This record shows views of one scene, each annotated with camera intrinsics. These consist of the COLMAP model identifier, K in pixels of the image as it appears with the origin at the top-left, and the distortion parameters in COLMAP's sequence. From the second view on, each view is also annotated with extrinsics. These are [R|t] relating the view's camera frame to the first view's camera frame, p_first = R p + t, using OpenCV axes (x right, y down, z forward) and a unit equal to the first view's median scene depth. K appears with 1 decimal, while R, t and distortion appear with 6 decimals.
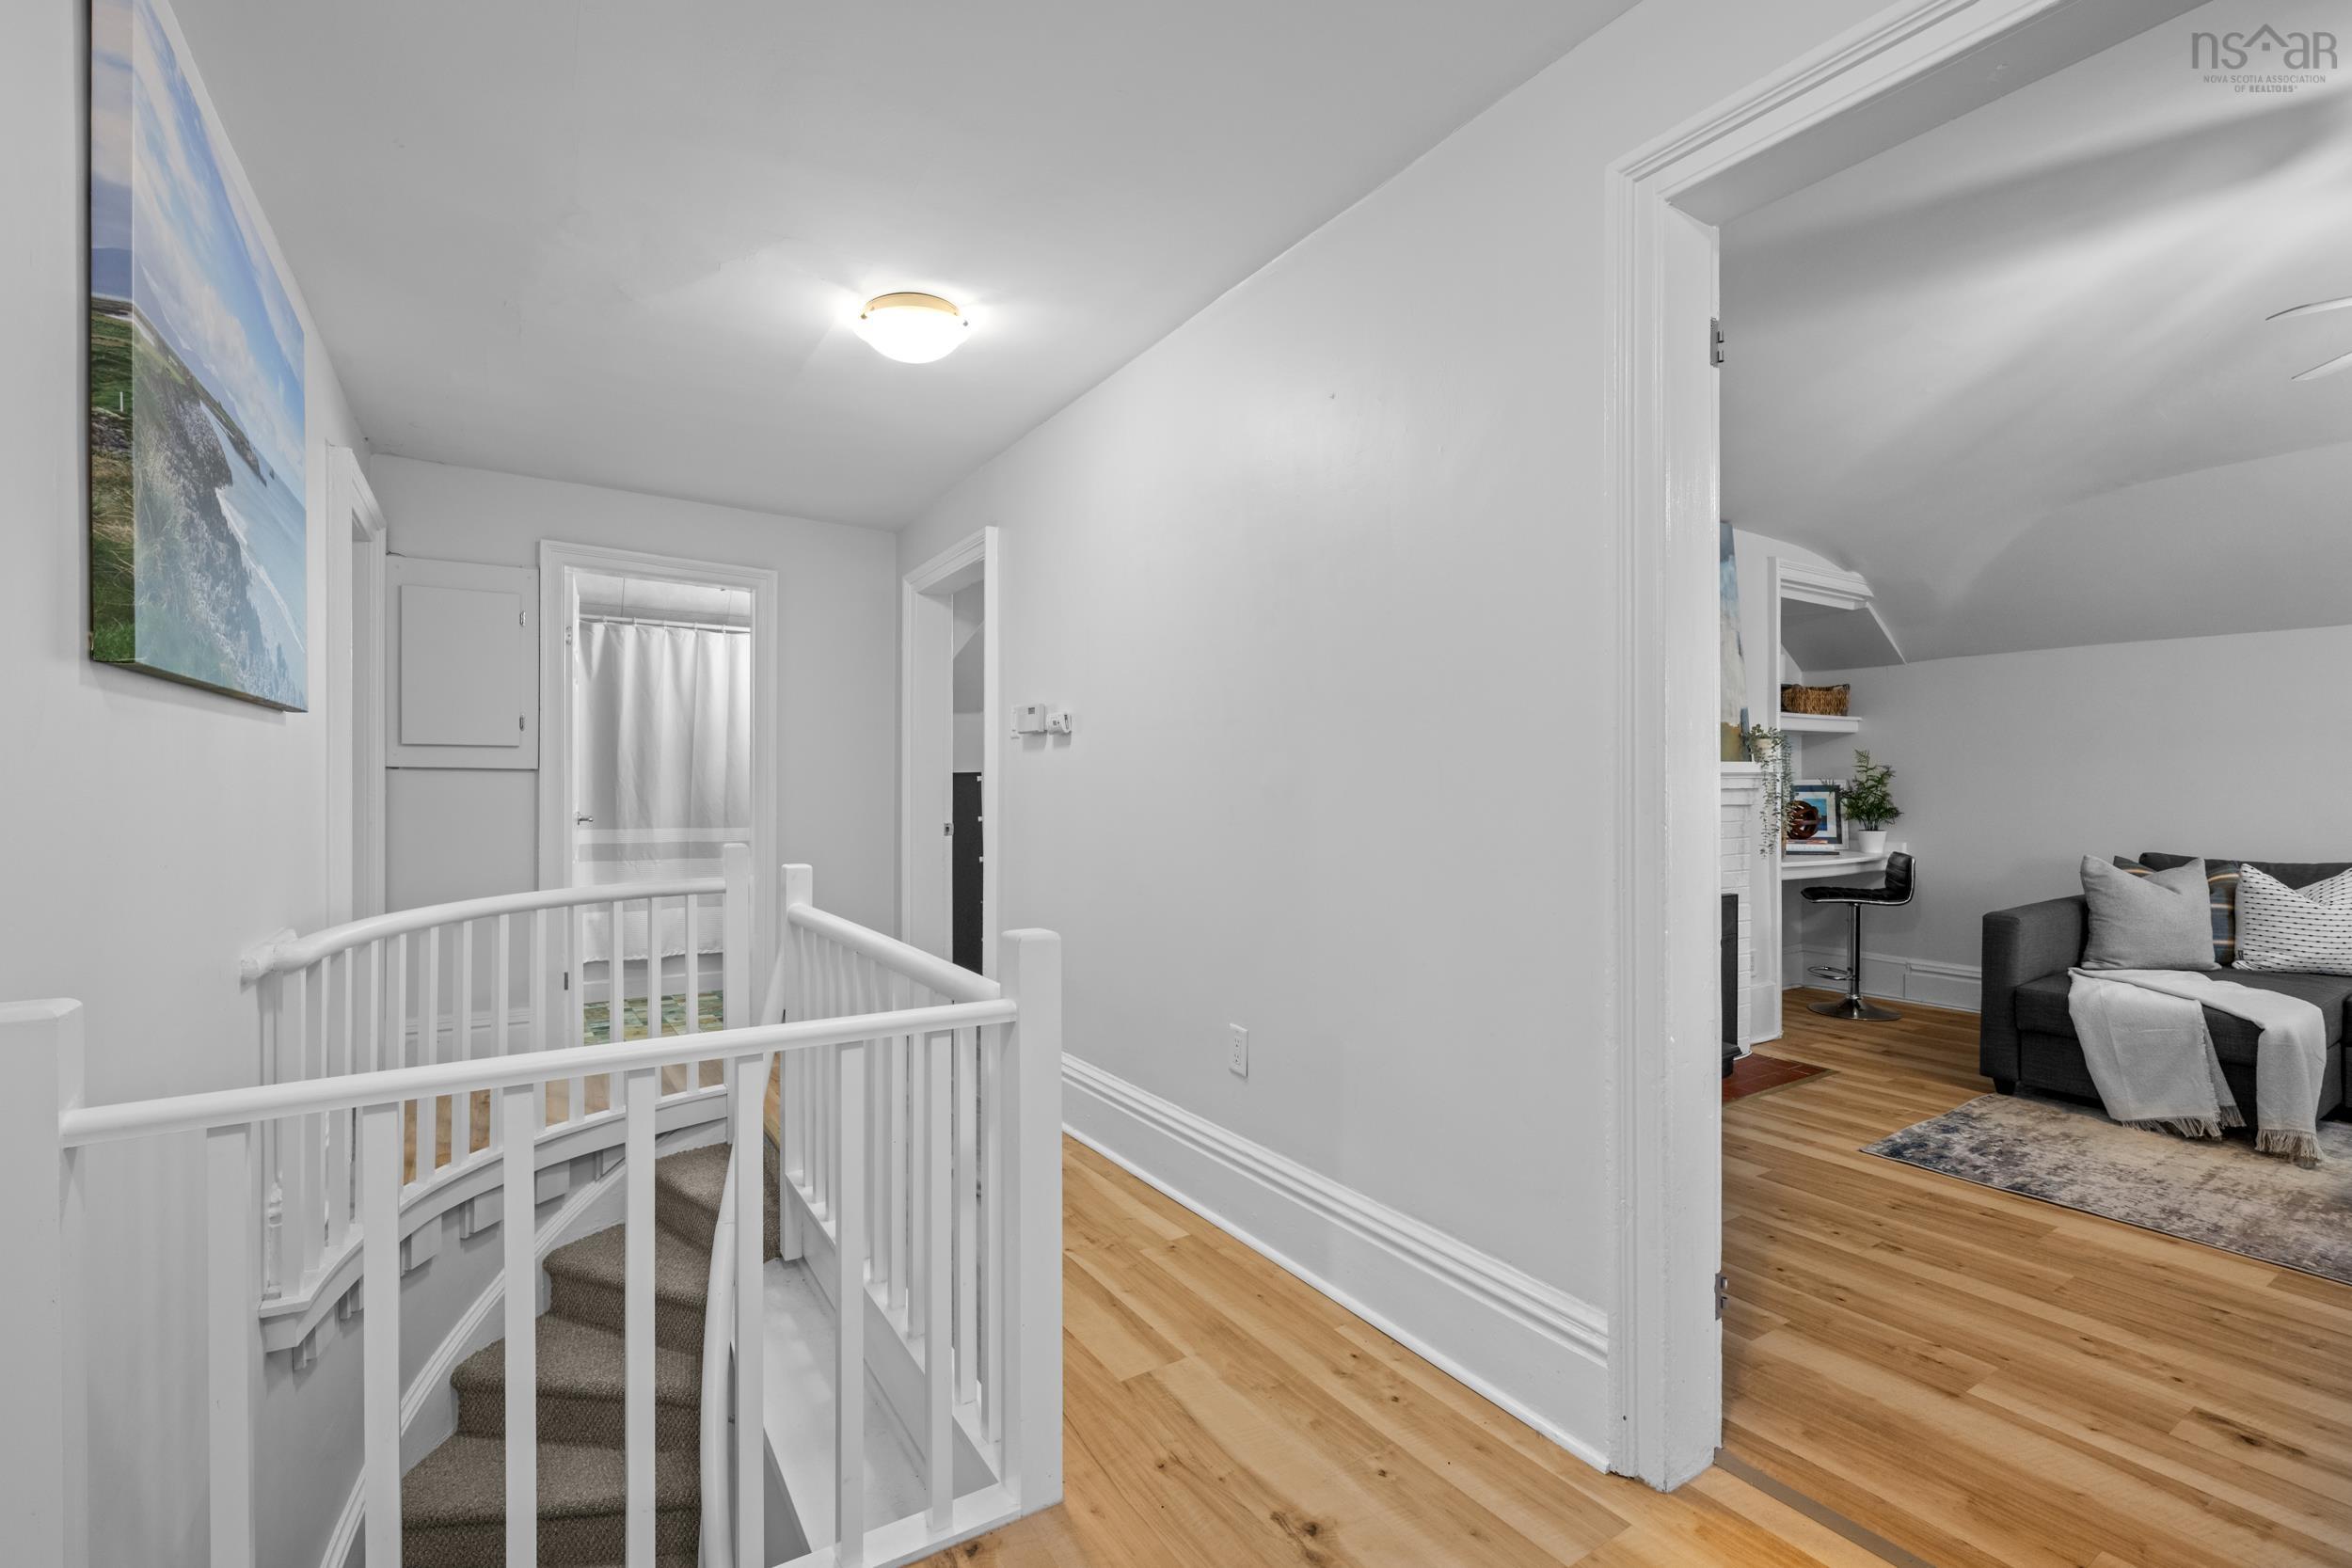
lens RADIAL K [[1053.7, 0, 1175.5], [0, 1053.7, 784.0], [0, 0, 1]] dist [0.002644, -0.000118]
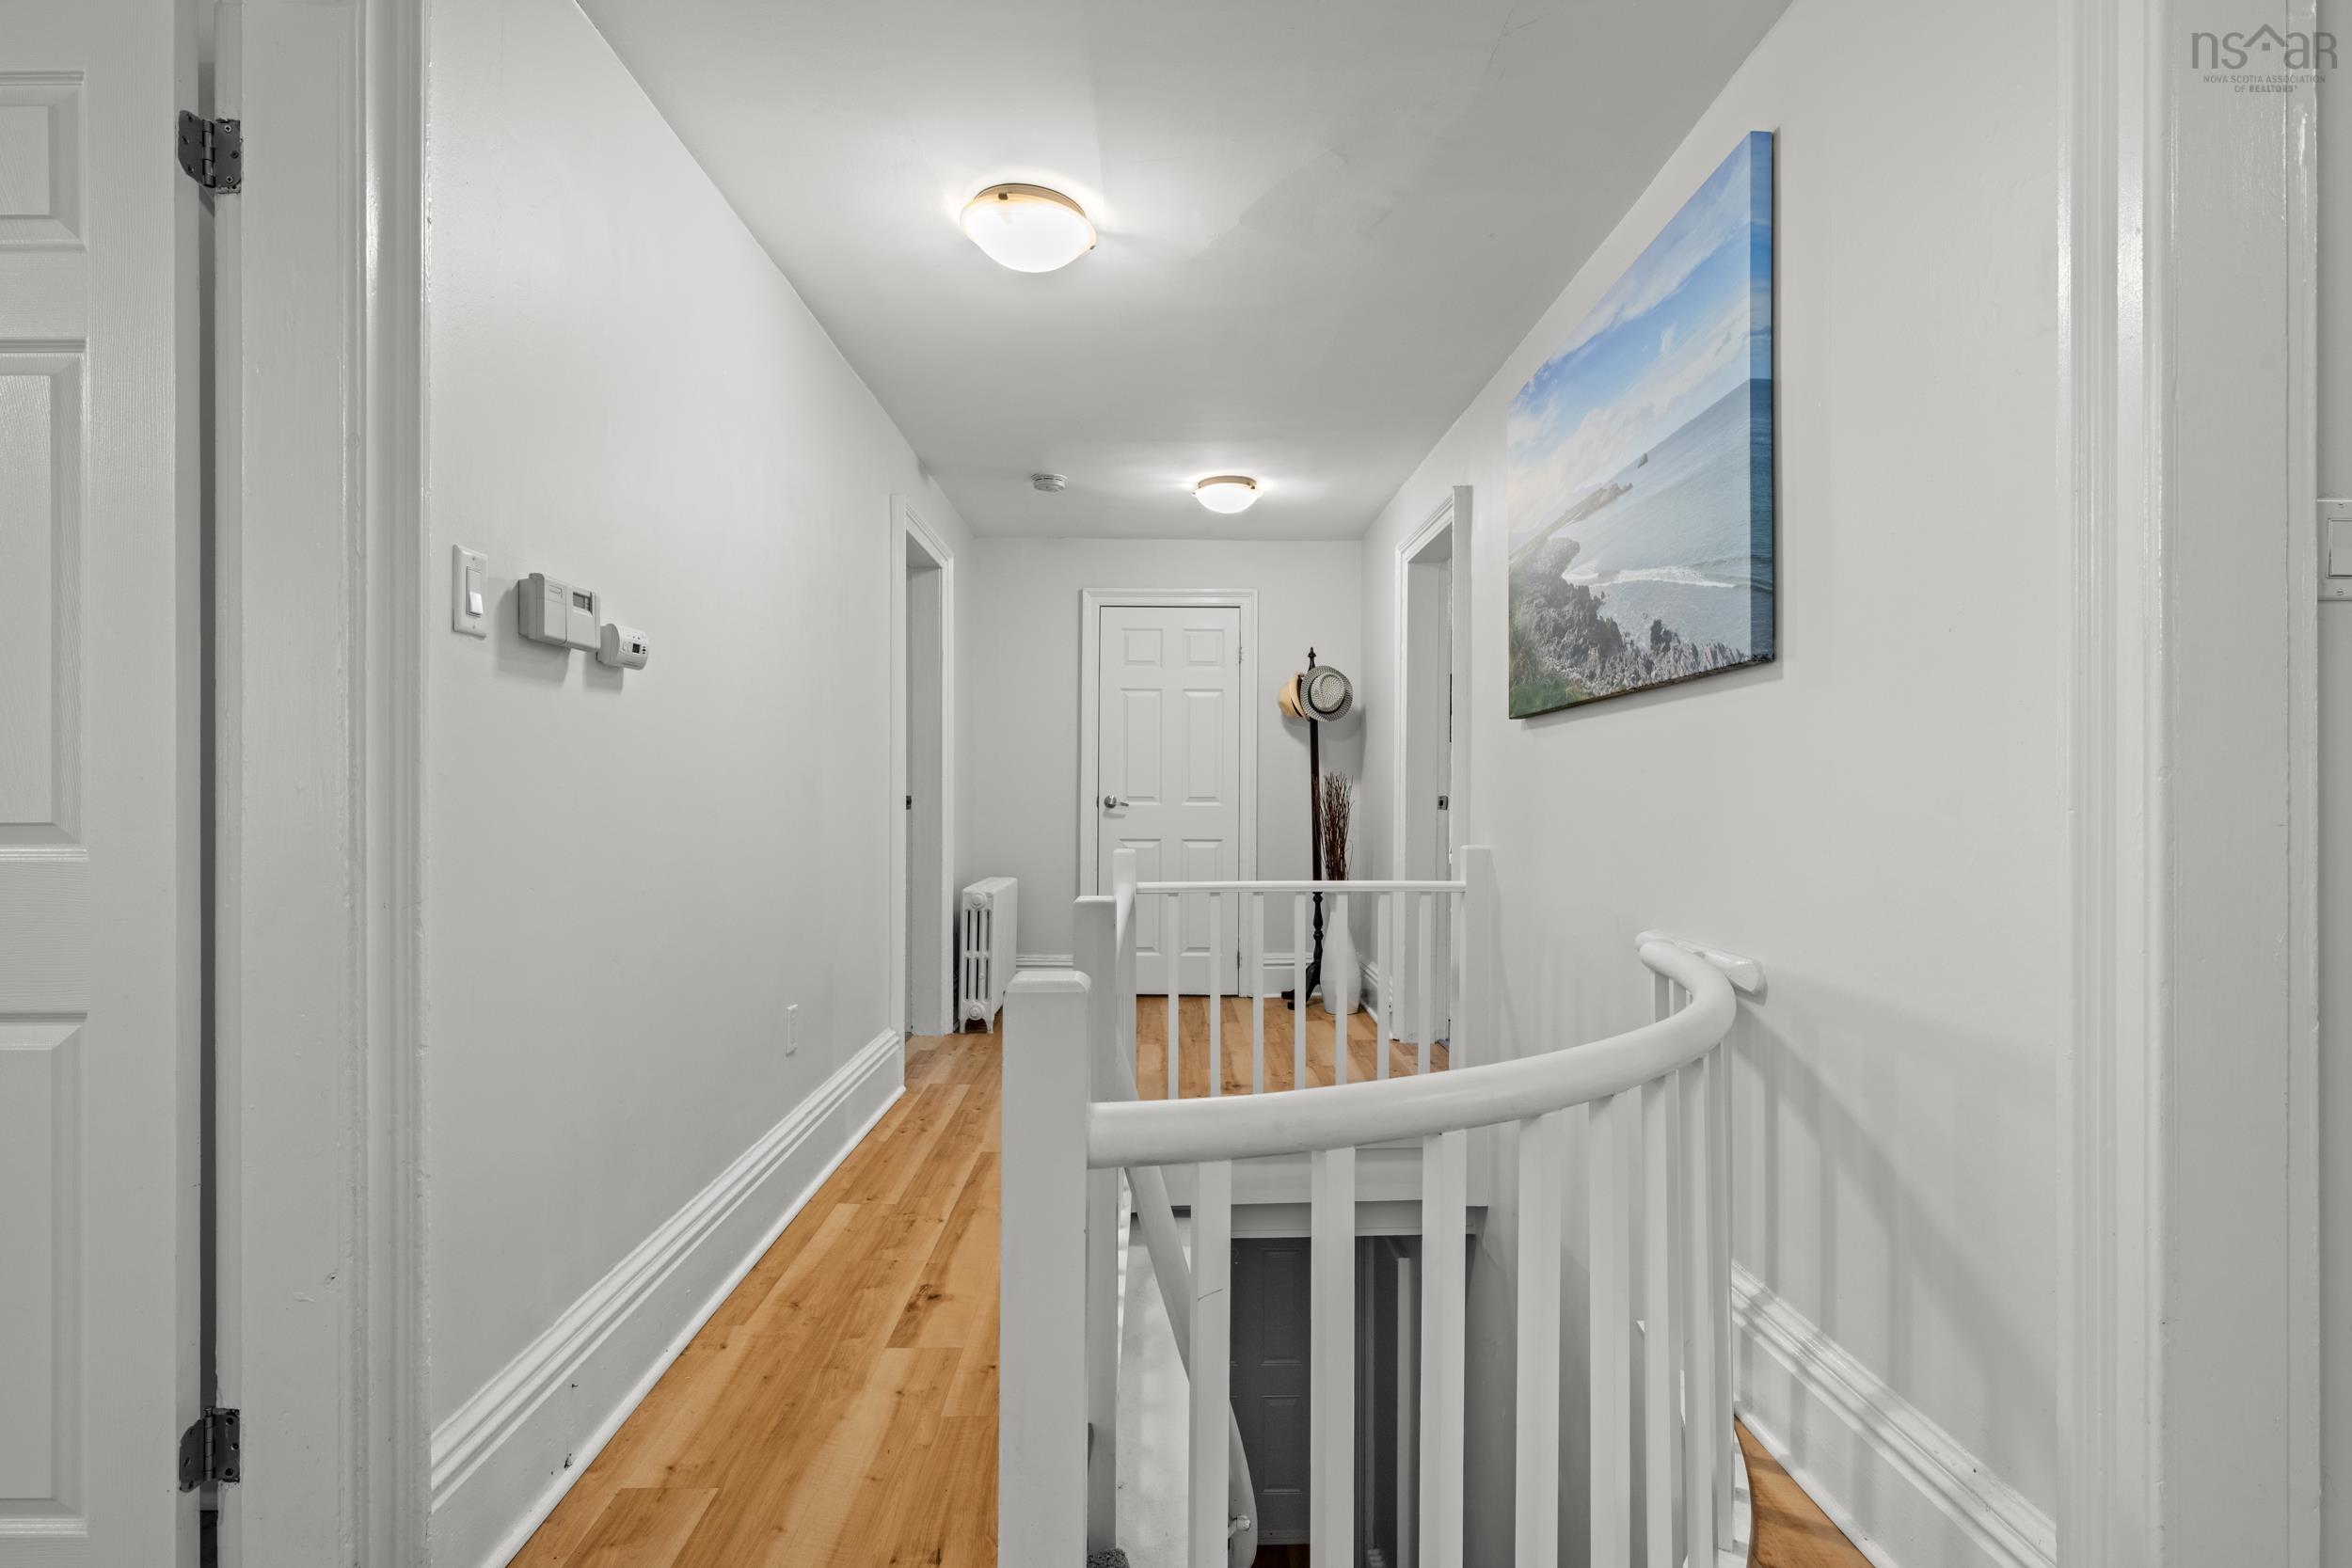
lens RADIAL K [[1160.2, 0, 1177.6], [0, 1160.2, 790.5], [0, 0, 1]] dist [0.004186, 0.000122]
pose [[-0.855090, -0.002224, 0.518475, -0.979696], [-0.003208, 0.999994, -0.001001, 0.019915], [-0.518470, -0.002519, -0.855092, 2.038535]]
